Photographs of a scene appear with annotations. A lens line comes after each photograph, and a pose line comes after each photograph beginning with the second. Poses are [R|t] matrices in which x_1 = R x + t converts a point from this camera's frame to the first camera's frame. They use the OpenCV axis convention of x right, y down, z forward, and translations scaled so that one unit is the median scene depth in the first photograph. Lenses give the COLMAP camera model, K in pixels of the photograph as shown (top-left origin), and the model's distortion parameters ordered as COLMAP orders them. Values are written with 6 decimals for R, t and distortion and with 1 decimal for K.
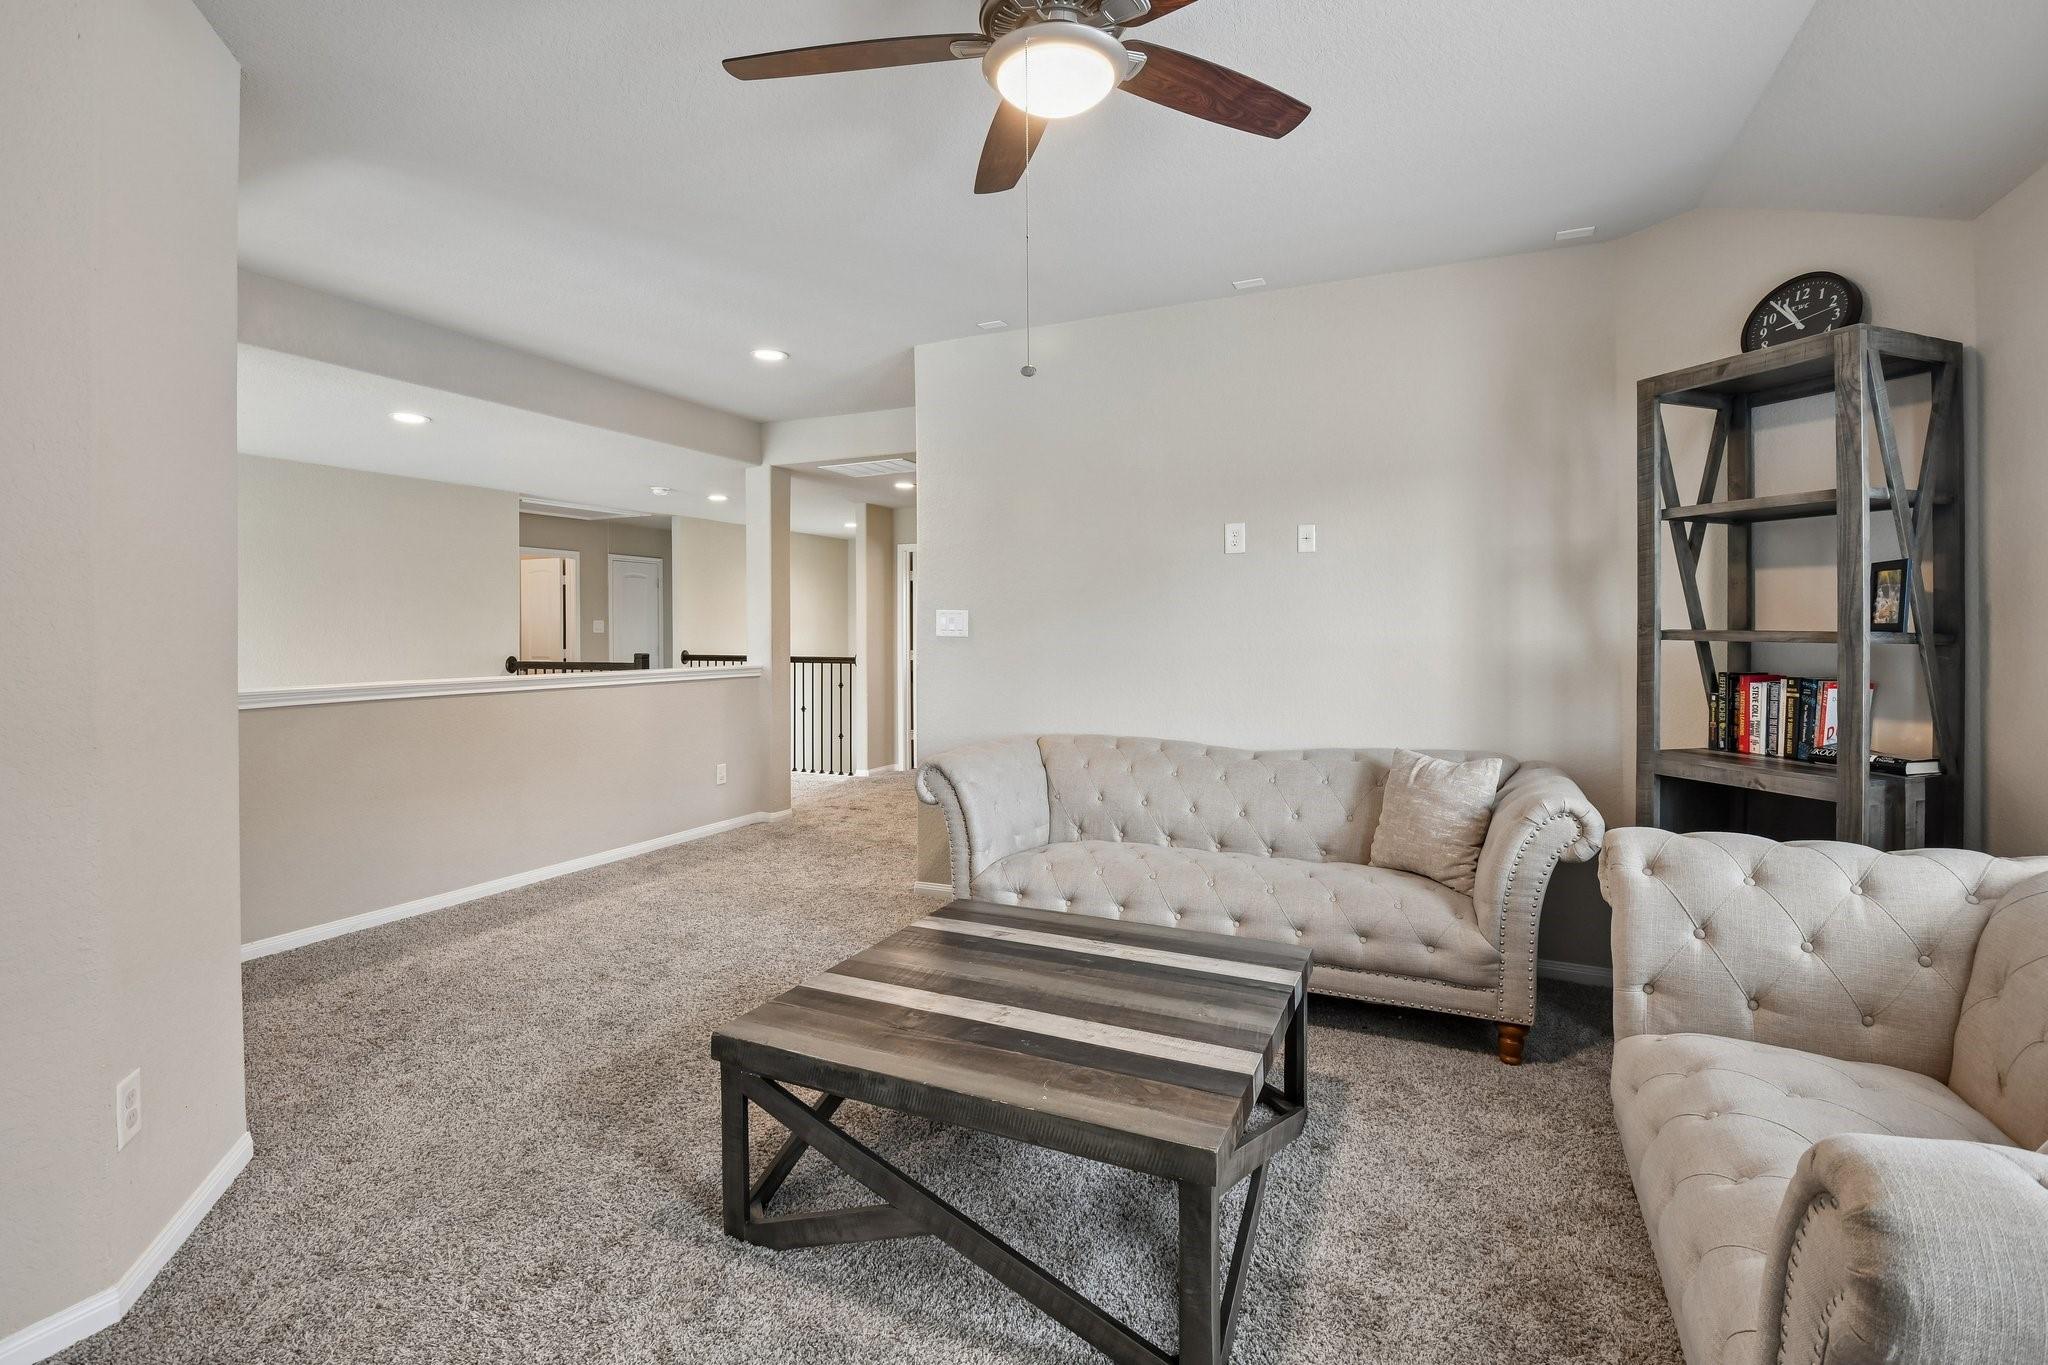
lens RADIAL K [[924.8, 0, 1000.9], [0, 924.8, 637.0], [0, 0, 1]] dist [-0.014126, -0.000855]
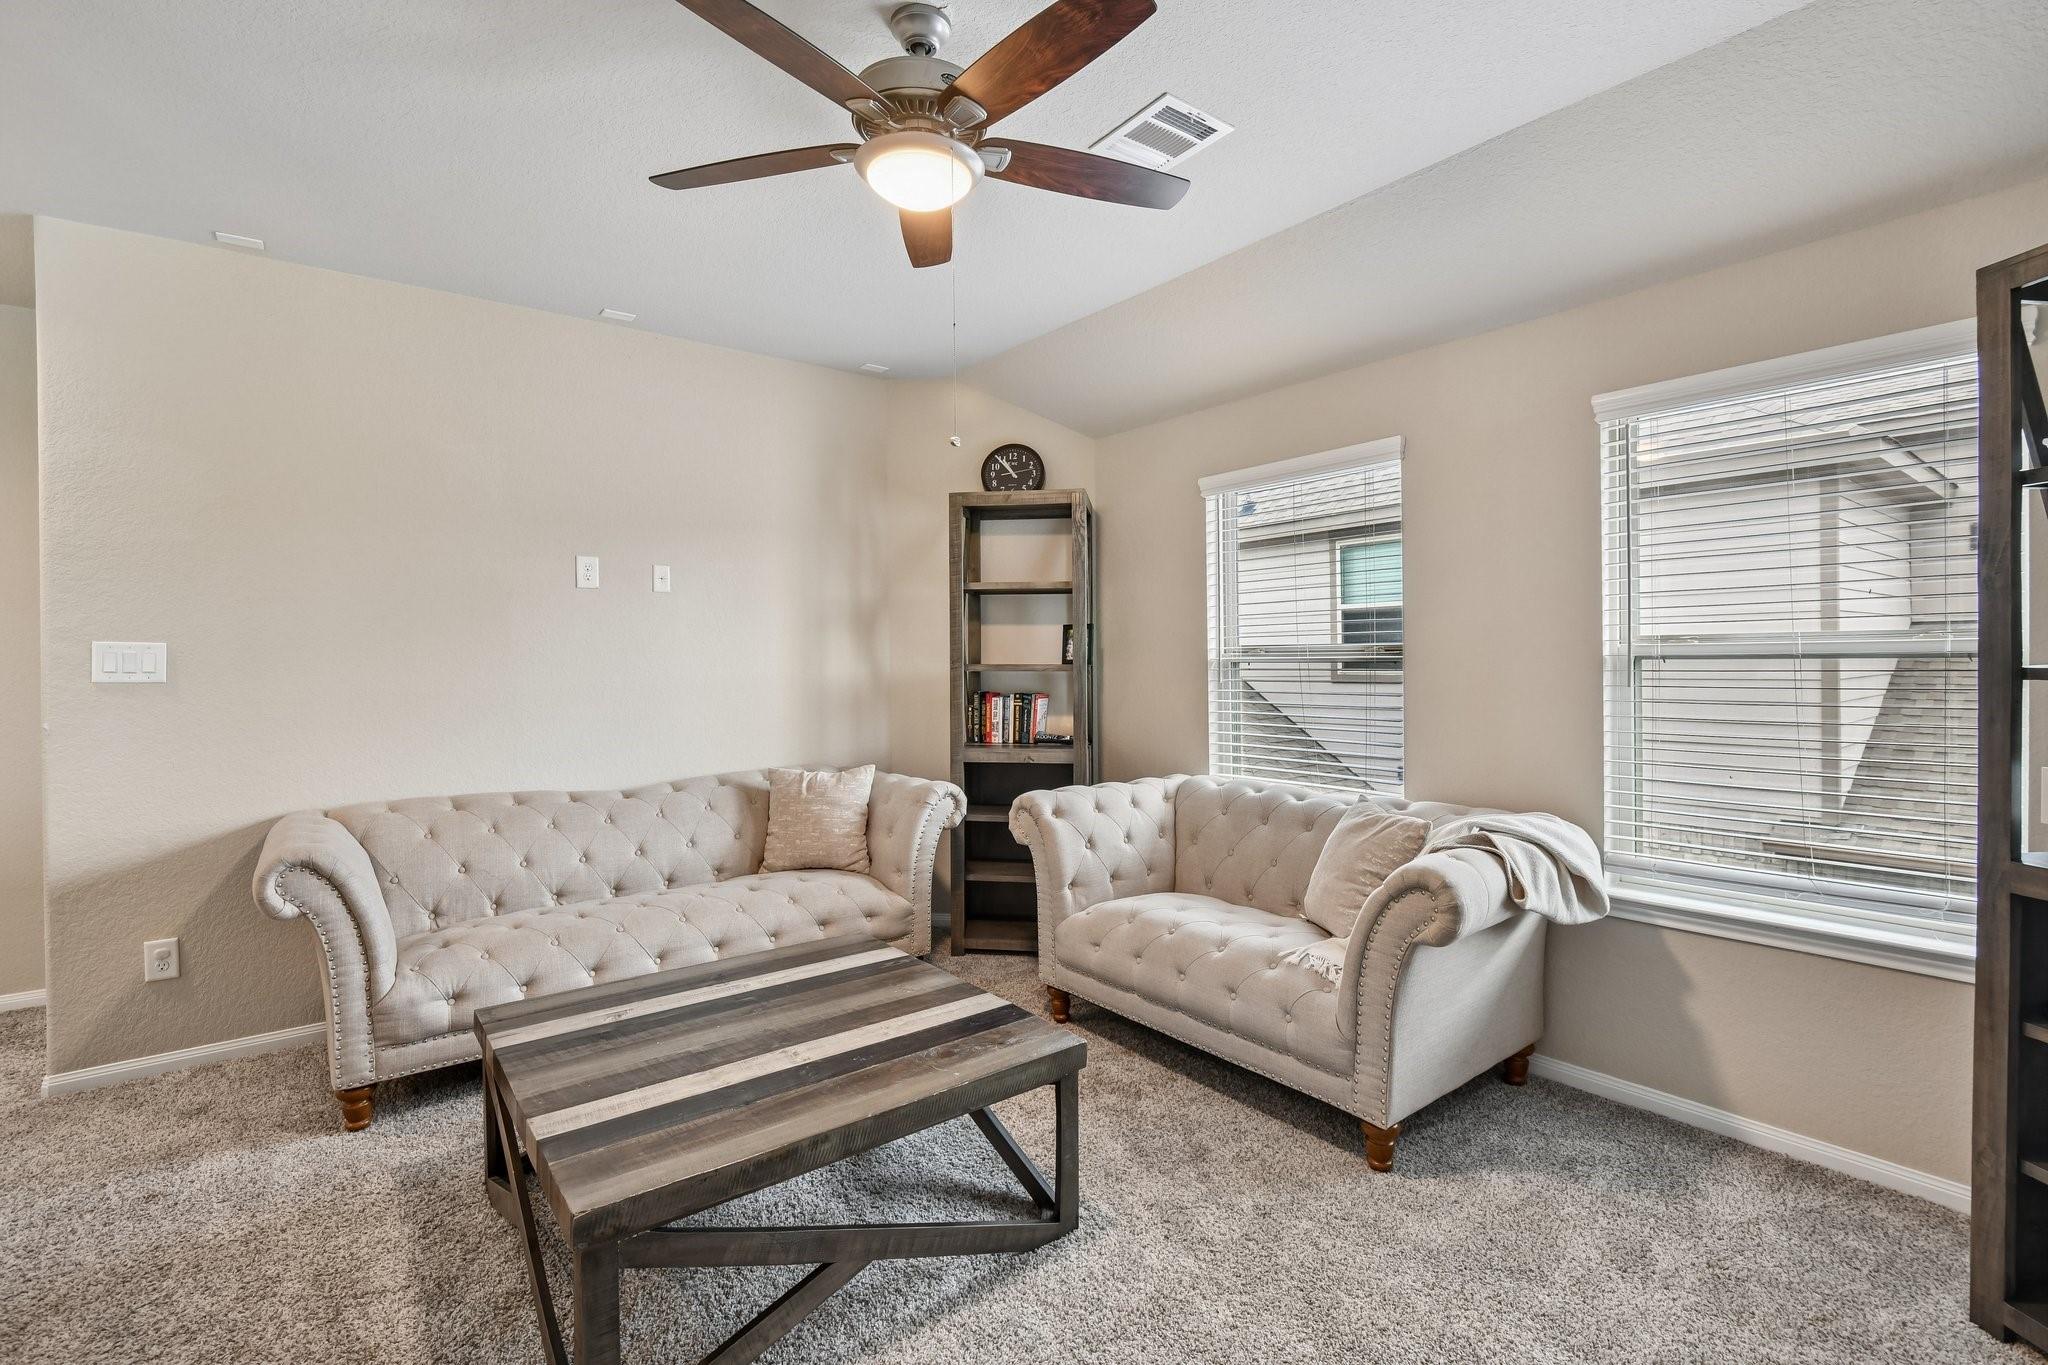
lens RADIAL K [[924.8, 0, 1017.6], [0, 924.8, 668.5], [0, 0, 1]] dist [-0.014126, -0.000855]
pose [[0.461417, -0.010666, 0.887119, -0.555131], [0.014383, 0.999886, 0.004541, -0.006407], [-0.887067, 0.010664, 0.461518, 0.234630]]
